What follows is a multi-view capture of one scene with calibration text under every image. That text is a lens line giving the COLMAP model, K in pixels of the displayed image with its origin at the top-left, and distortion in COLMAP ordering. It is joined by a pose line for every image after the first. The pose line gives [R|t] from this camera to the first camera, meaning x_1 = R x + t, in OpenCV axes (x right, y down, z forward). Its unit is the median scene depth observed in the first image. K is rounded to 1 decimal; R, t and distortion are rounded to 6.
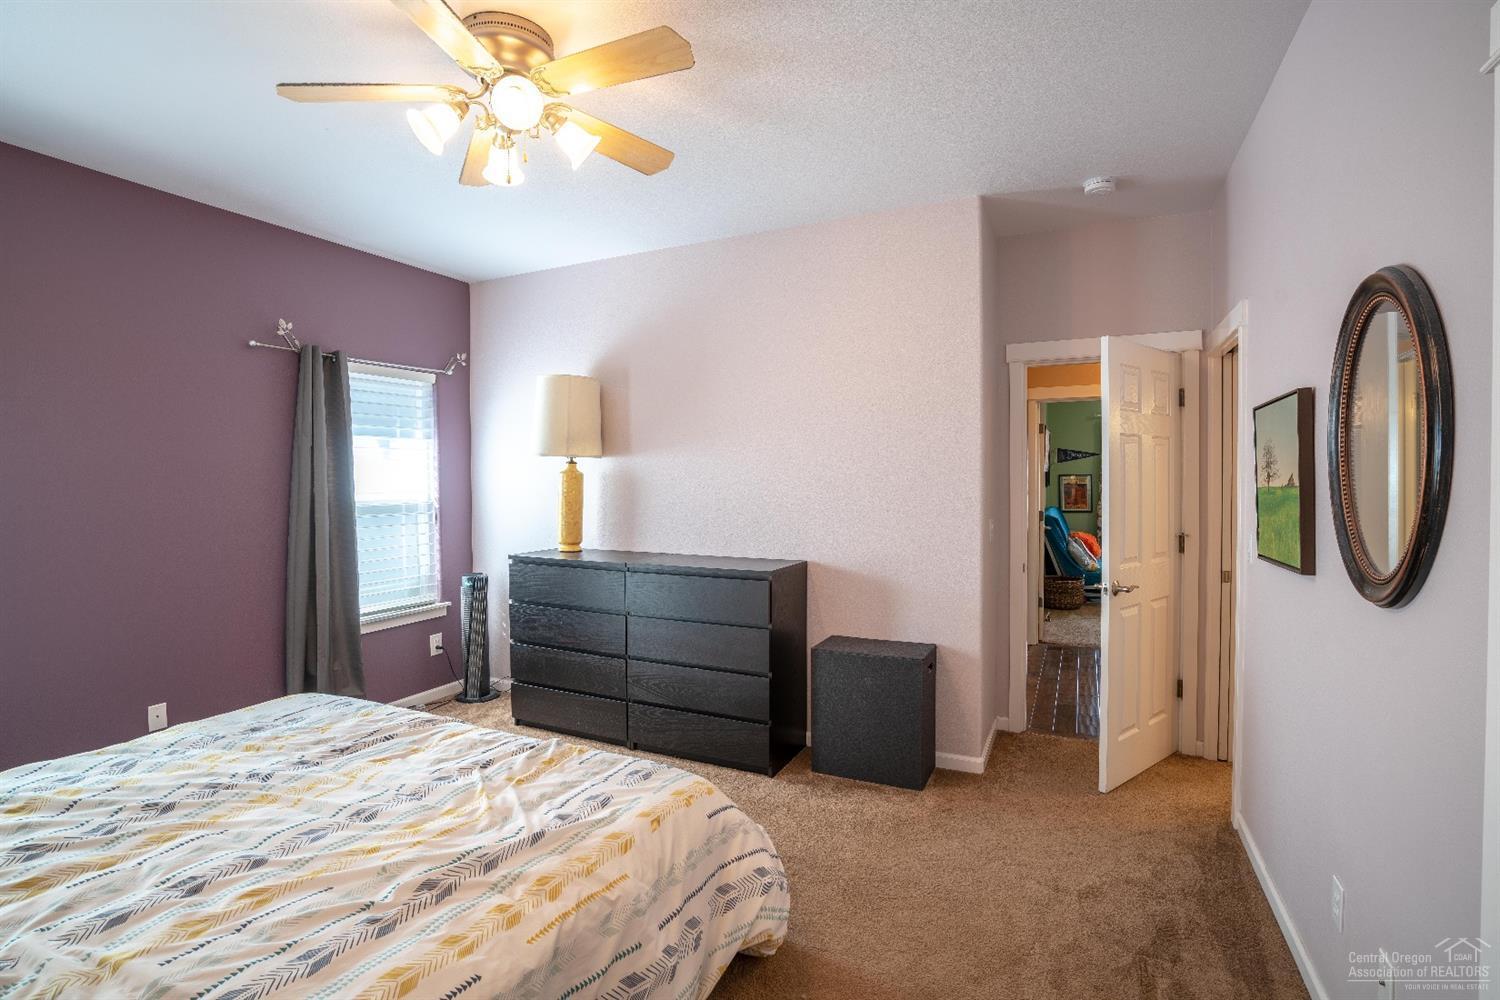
lens RADIAL K [[693.7, 0, 745.3], [0, 693.7, 478.9], [0, 0, 1]] dist [-0.027708, 0.005149]
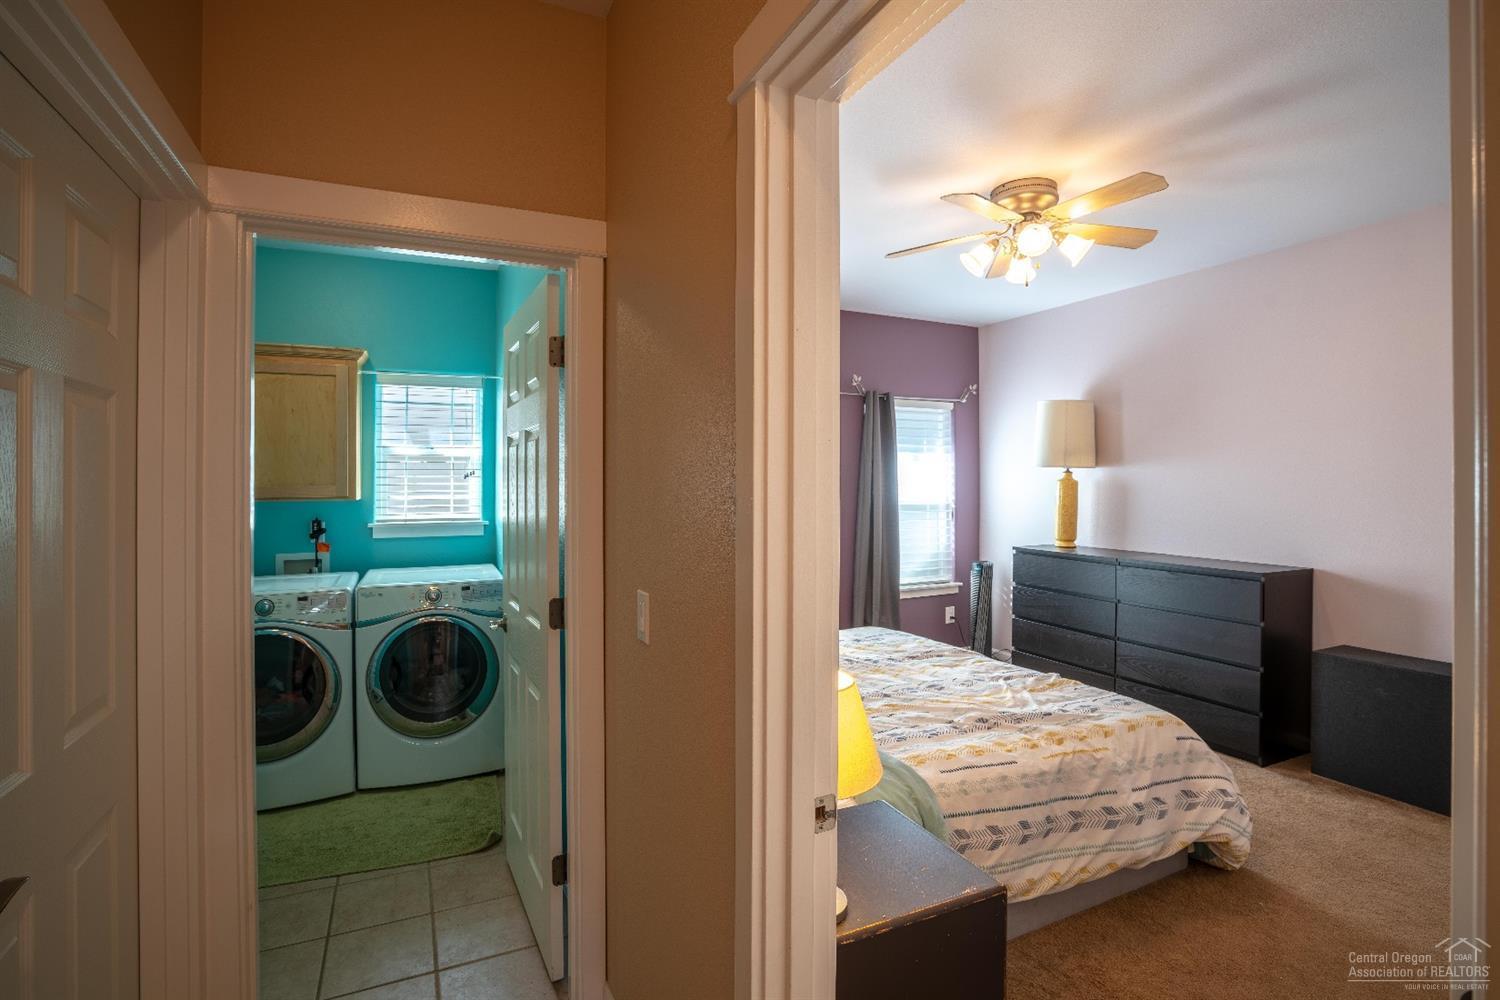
lens RADIAL K [[693.7, 0, 738.4], [0, 693.7, 486.2], [0, 0, 1]] dist [-0.027708, 0.005149]
pose [[0.776012, 0.008853, -0.630656, 0.074104], [-0.005346, 0.999958, 0.007460, -0.006444], [0.630696, -0.002417, 0.776026, -0.355791]]
